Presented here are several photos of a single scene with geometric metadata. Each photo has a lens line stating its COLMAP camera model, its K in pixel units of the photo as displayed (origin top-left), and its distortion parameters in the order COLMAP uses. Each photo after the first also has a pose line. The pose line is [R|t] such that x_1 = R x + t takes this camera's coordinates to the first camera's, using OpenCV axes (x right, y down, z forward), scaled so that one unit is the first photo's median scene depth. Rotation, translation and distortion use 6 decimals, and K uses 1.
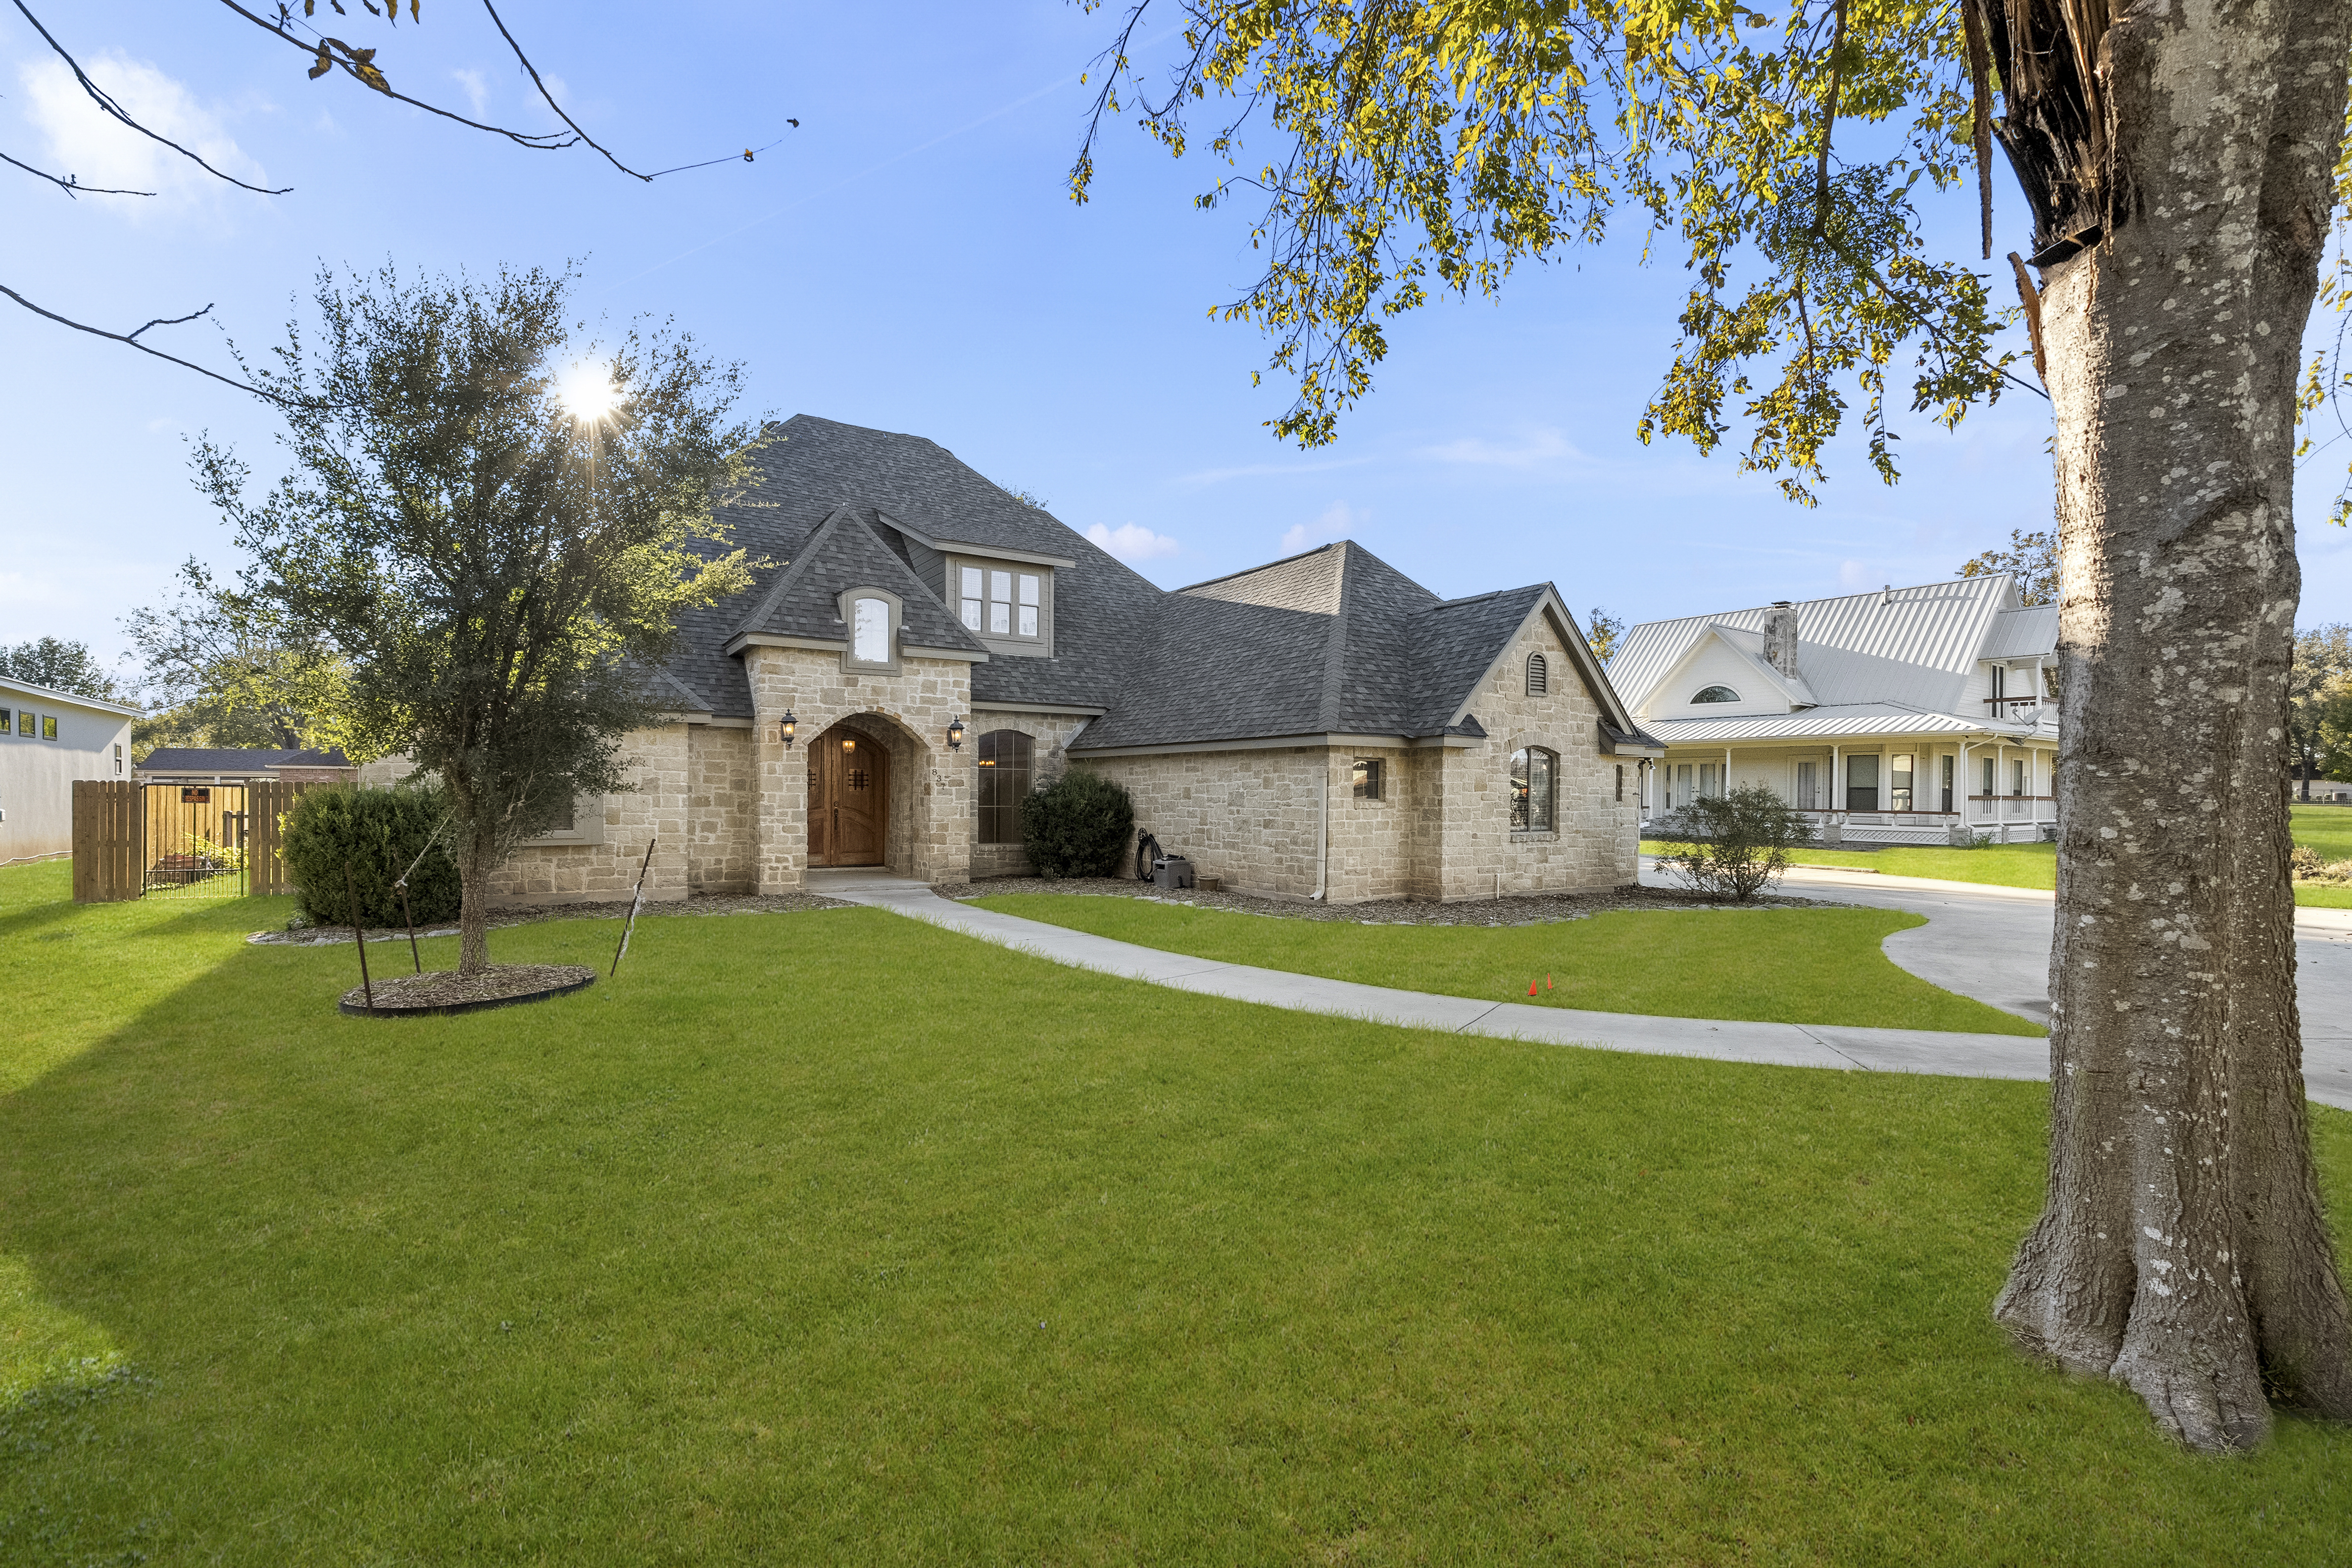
lens RADIAL K [[1040.1, 0, 1176.0], [0, 1040.1, 784.0], [0, 0, 1]] dist [-0.008648, -0.000108]
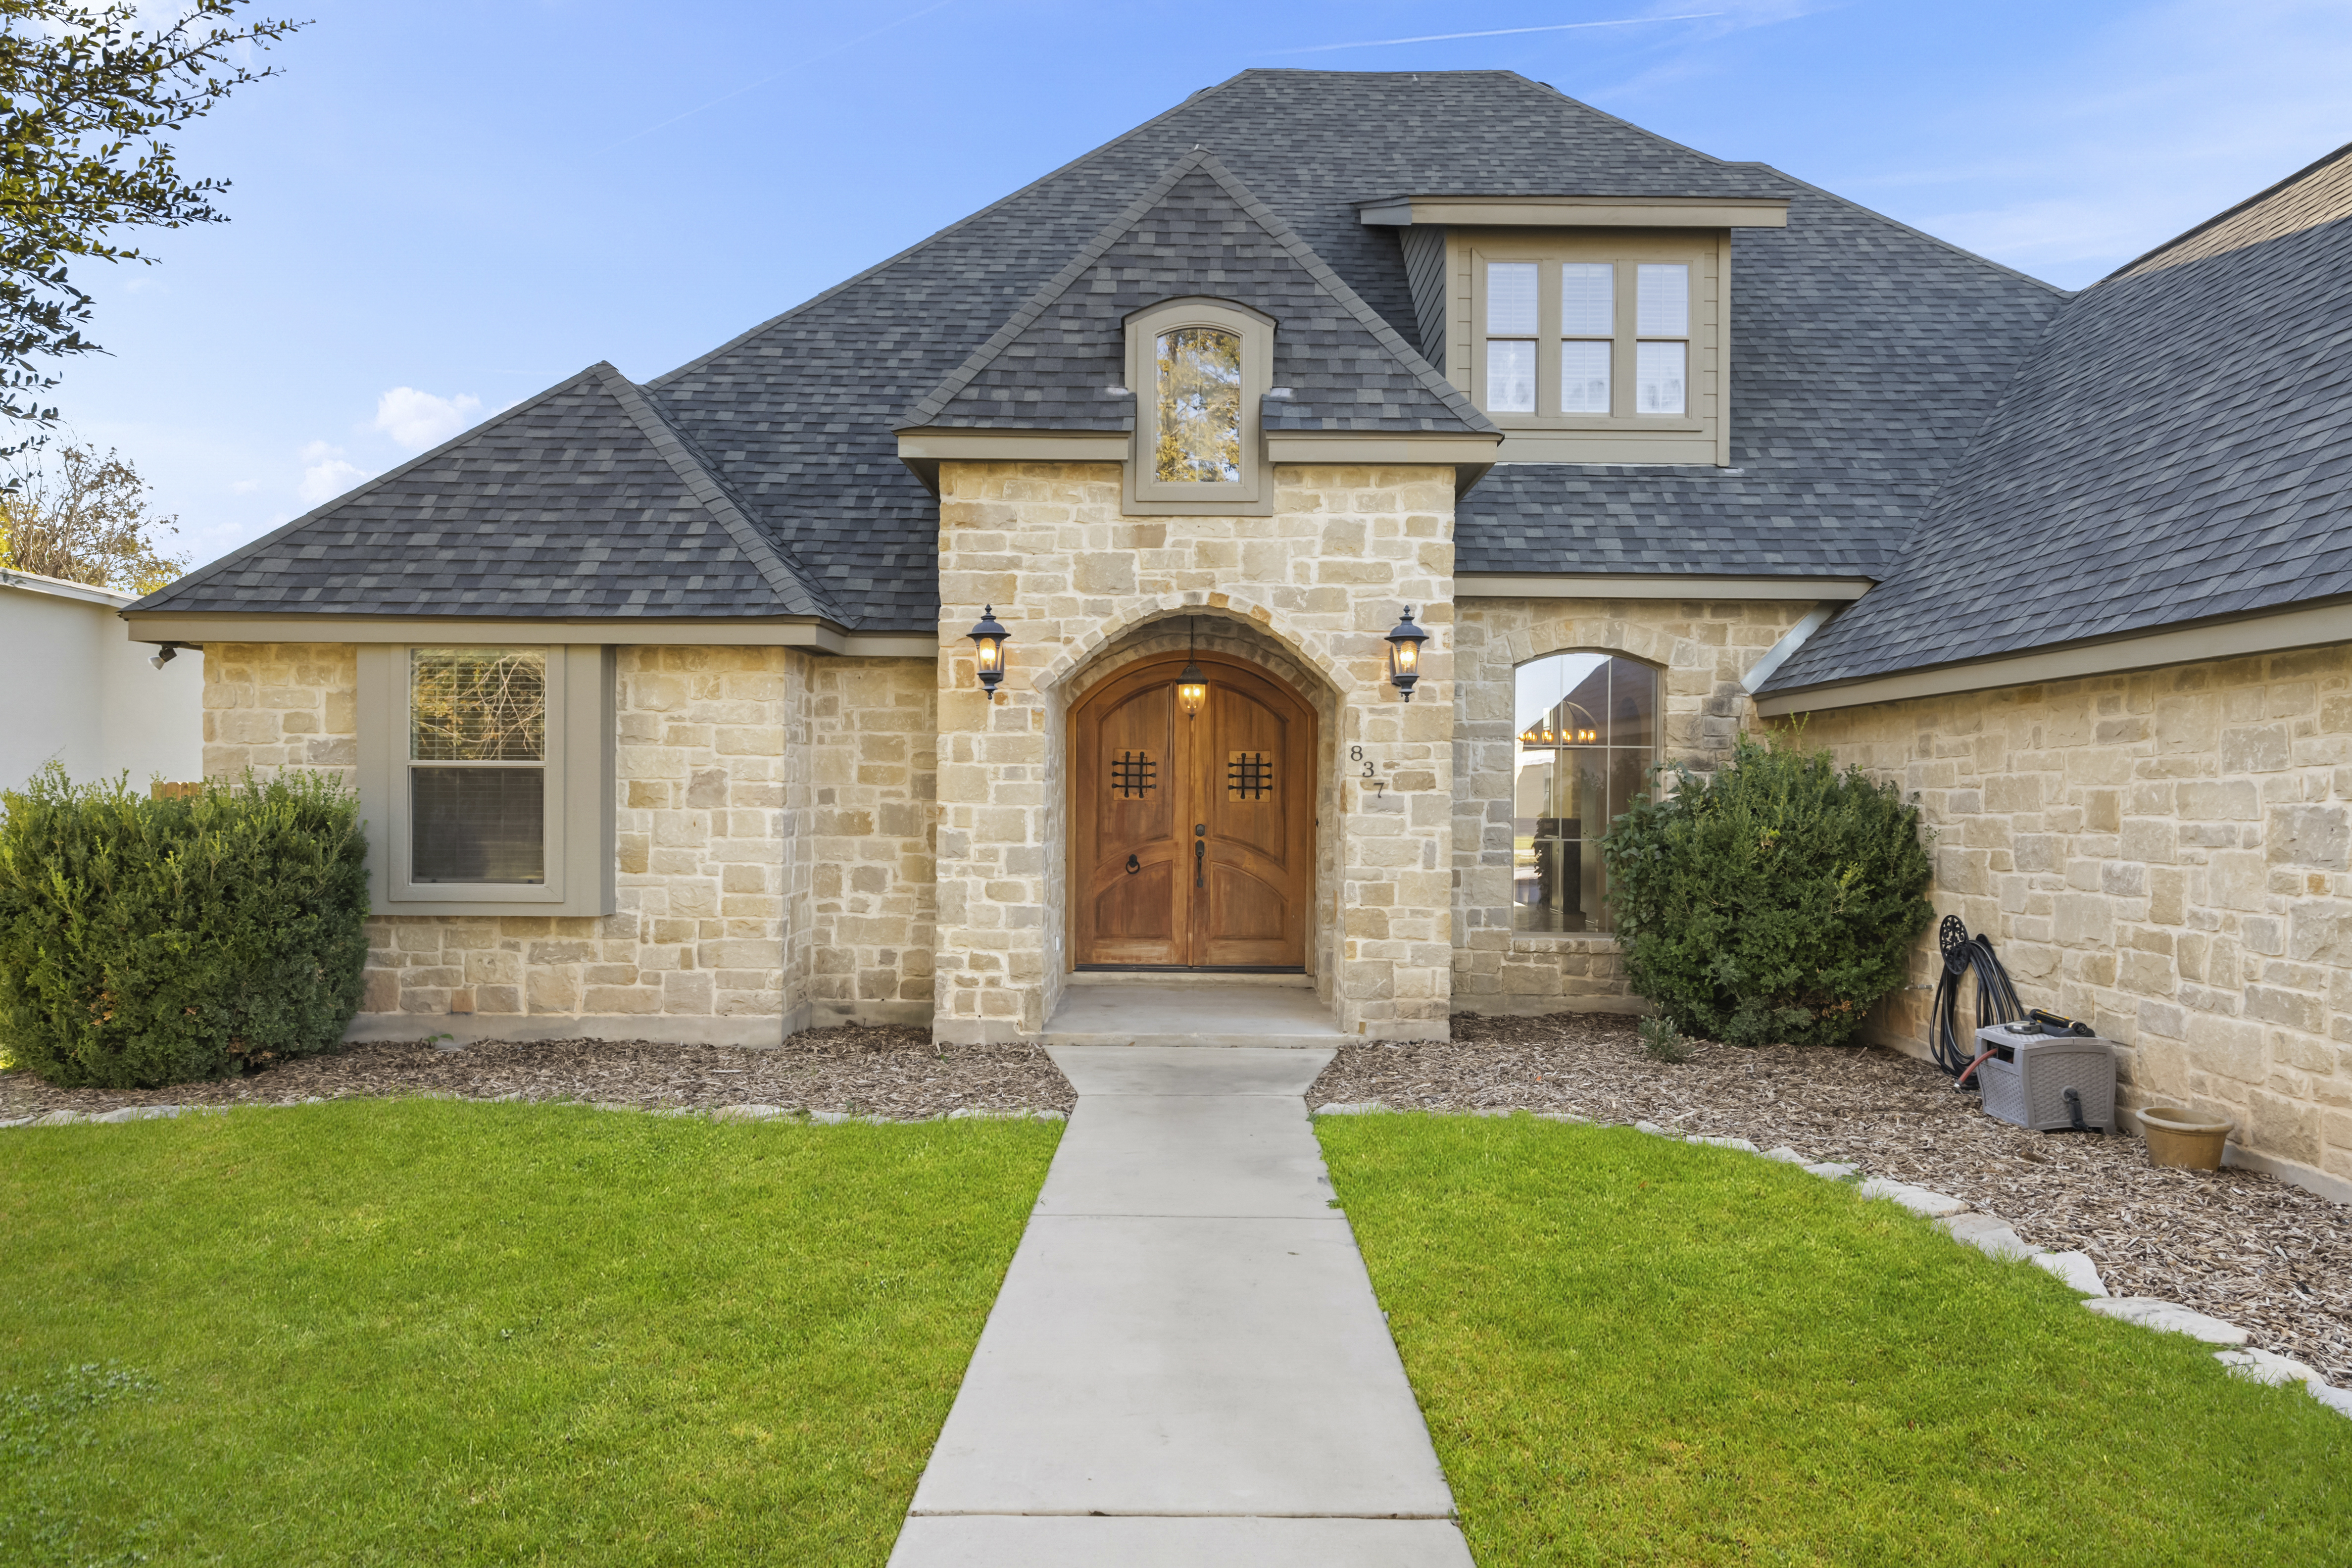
lens RADIAL K [[1544.1, 0, 1176.0], [0, 1544.1, 784.0], [0, 0, 1]] dist [0.000925, -0.001729]
pose [[0.842542, -0.003122, -0.538622, 0.024743], [0.001354, 0.999992, -0.003679, 0.002140], [0.538630, 0.002370, 0.842539, 0.472470]]
